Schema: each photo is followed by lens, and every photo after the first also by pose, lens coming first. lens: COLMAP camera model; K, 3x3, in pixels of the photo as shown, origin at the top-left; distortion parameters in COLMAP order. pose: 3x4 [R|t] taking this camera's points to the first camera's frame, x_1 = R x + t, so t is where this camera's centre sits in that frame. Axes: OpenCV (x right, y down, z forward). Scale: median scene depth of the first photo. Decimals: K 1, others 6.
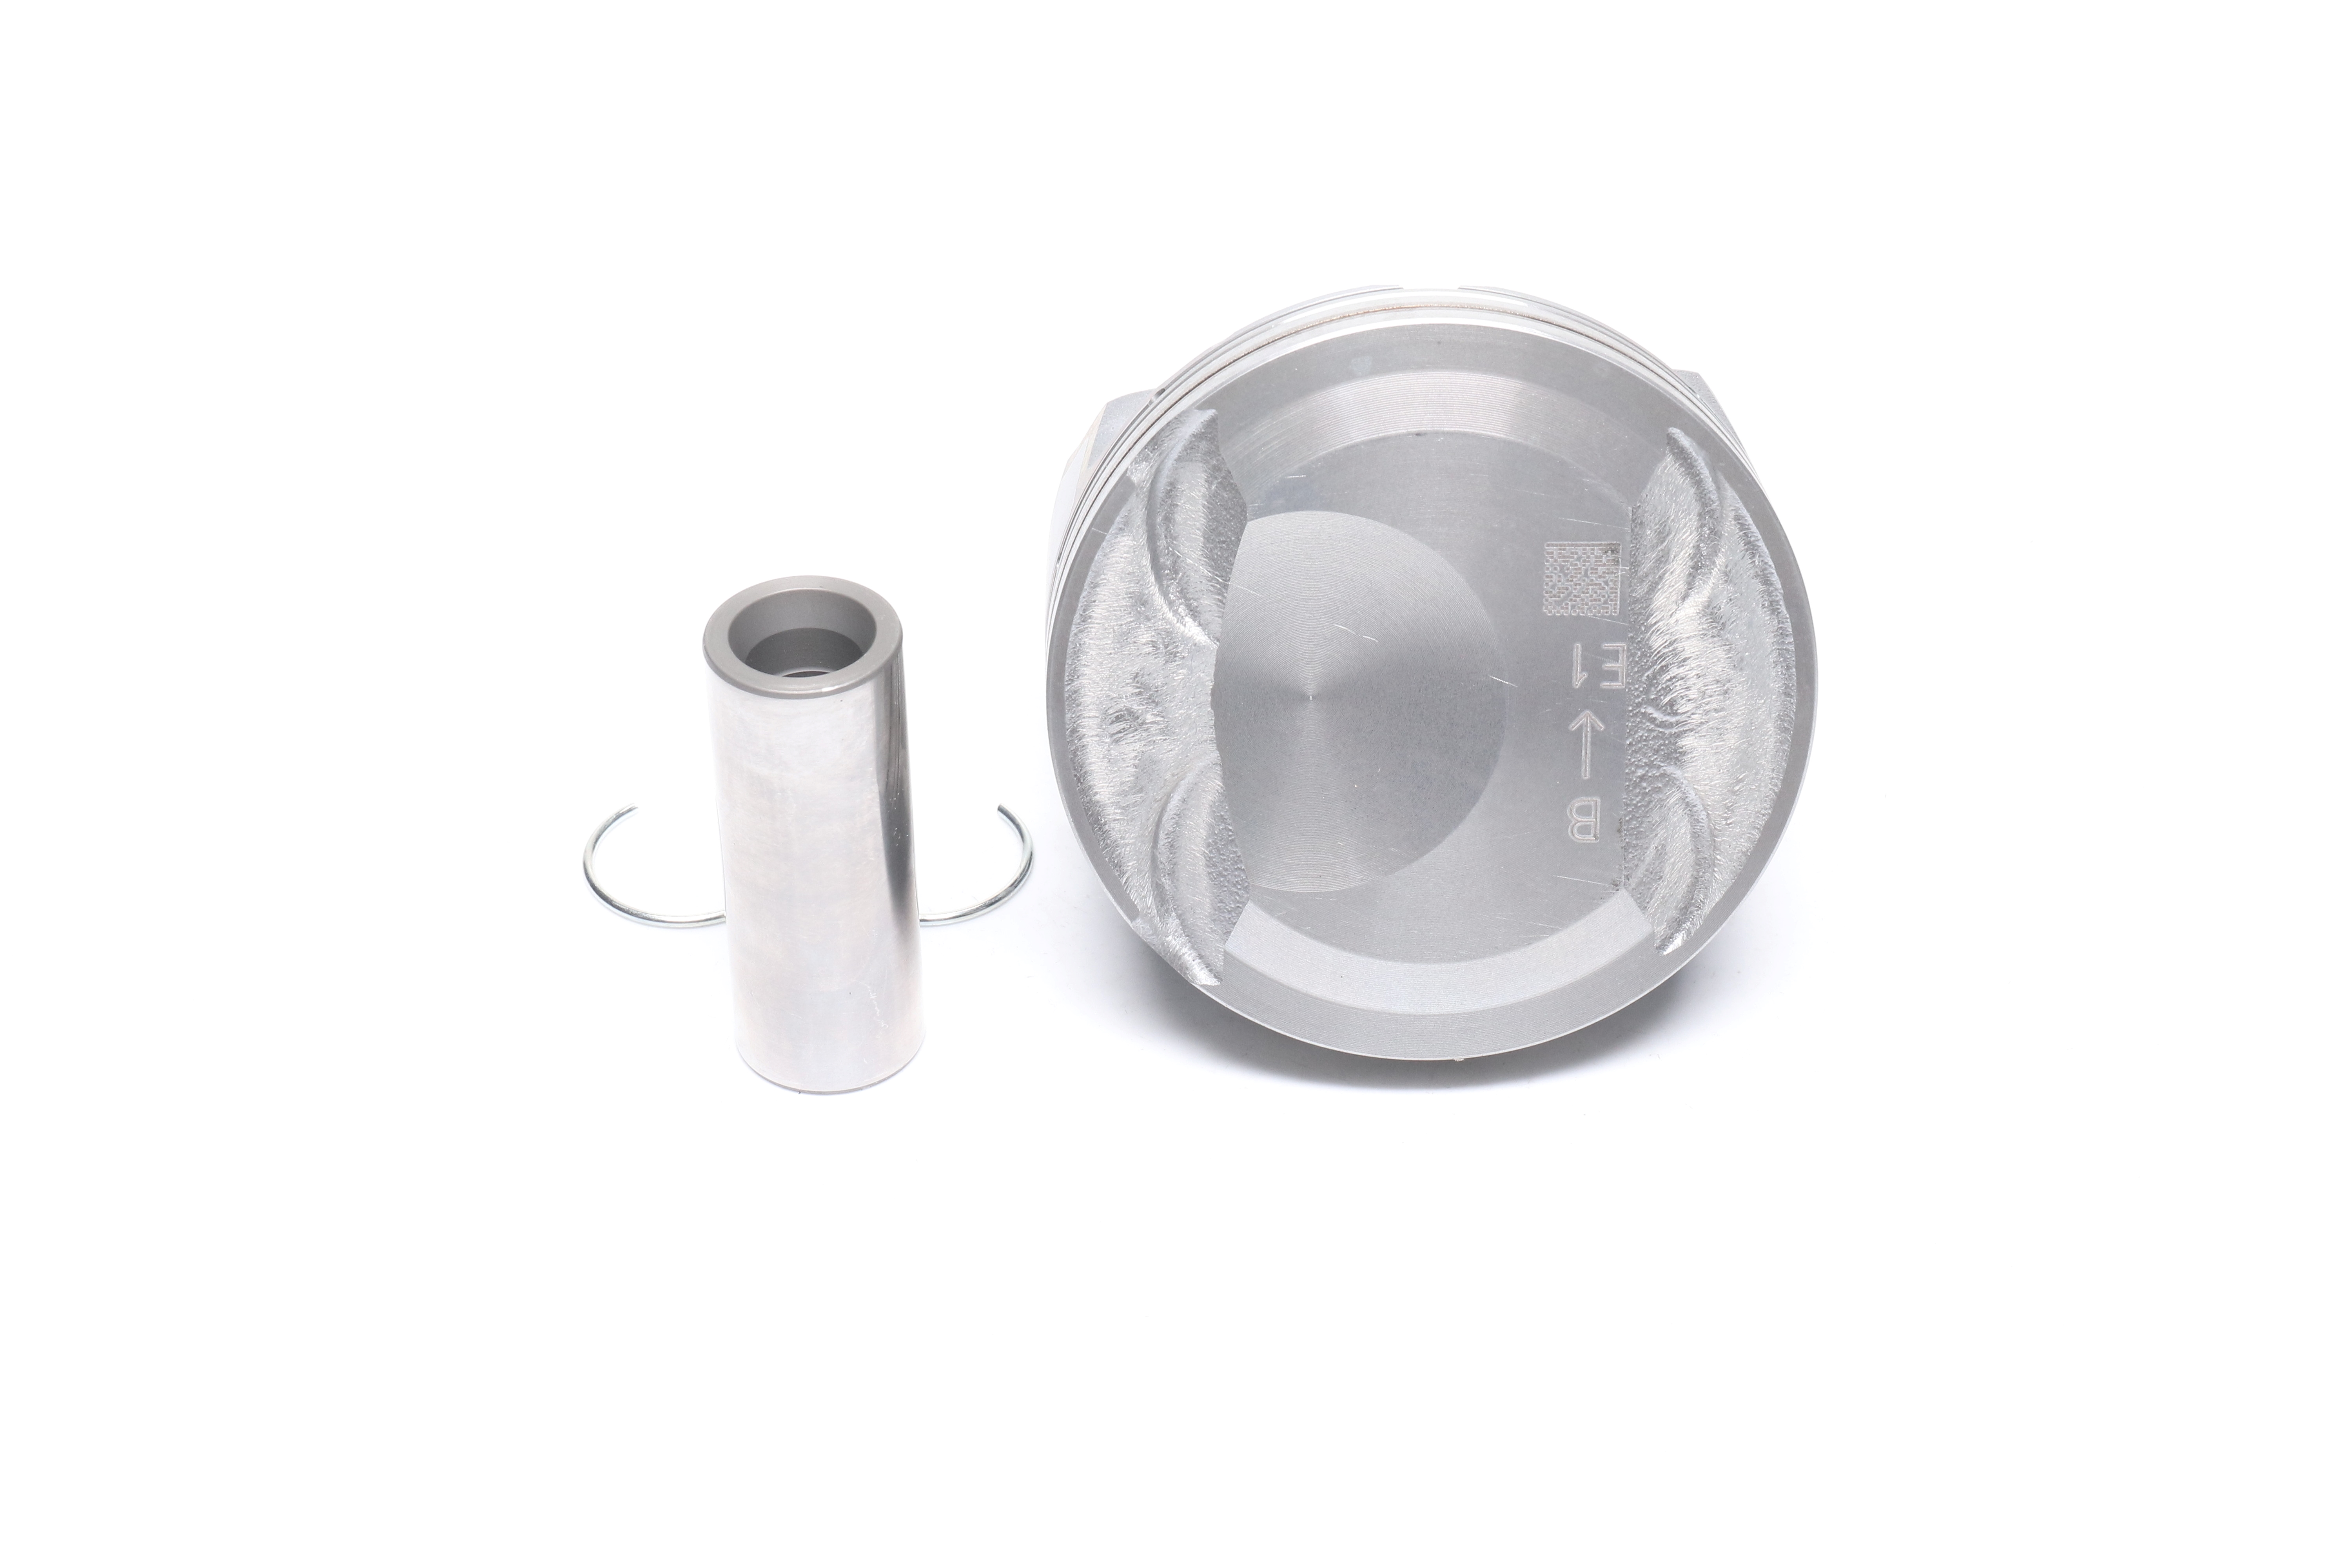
lens RADIAL K [[5880.0, 0, 1175.9], [0, 5880.0, 782.9], [0, 0, 1]] dist [0.008642, 0.000000]
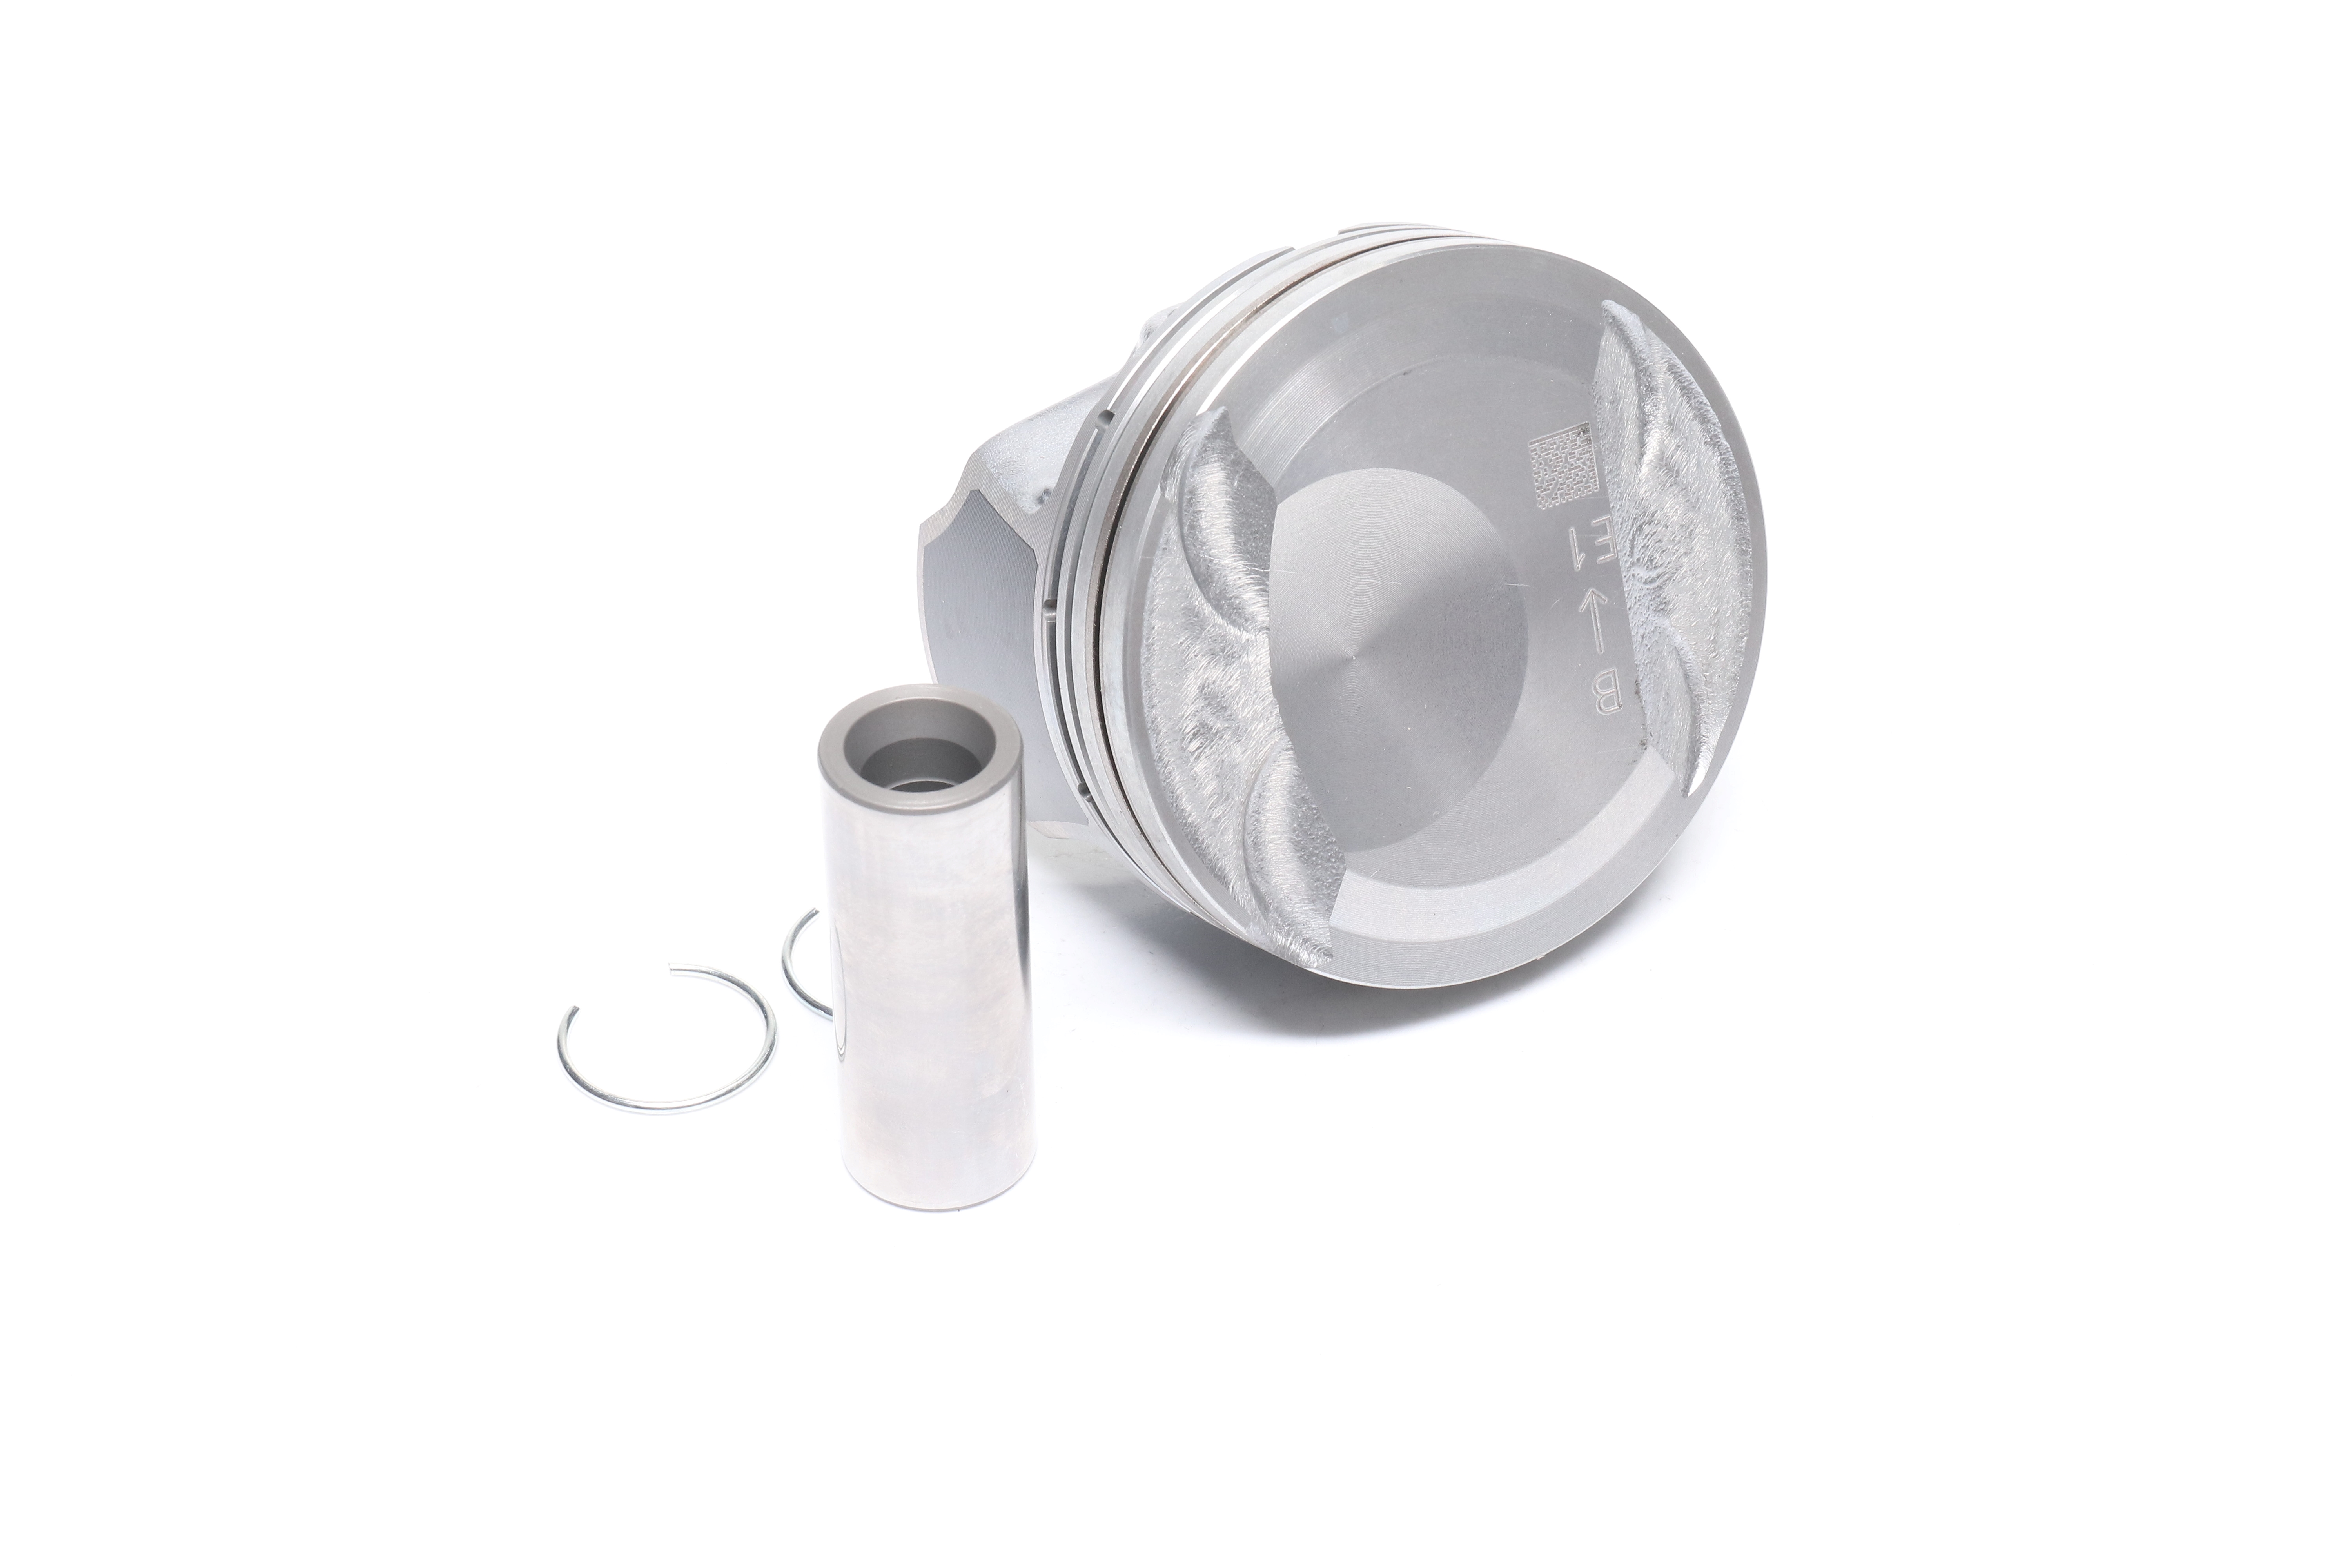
lens RADIAL K [[5880.0, 0, 1176.3], [0, 5880.0, 785.5], [0, 0, 1]] dist [0.008642, 0.000000]
pose [[0.847236, -0.304585, 0.435223, -0.451299], [0.303922, 0.949886, 0.073129, -0.077076], [-0.435686, 0.070317, 0.897348, 0.108756]]
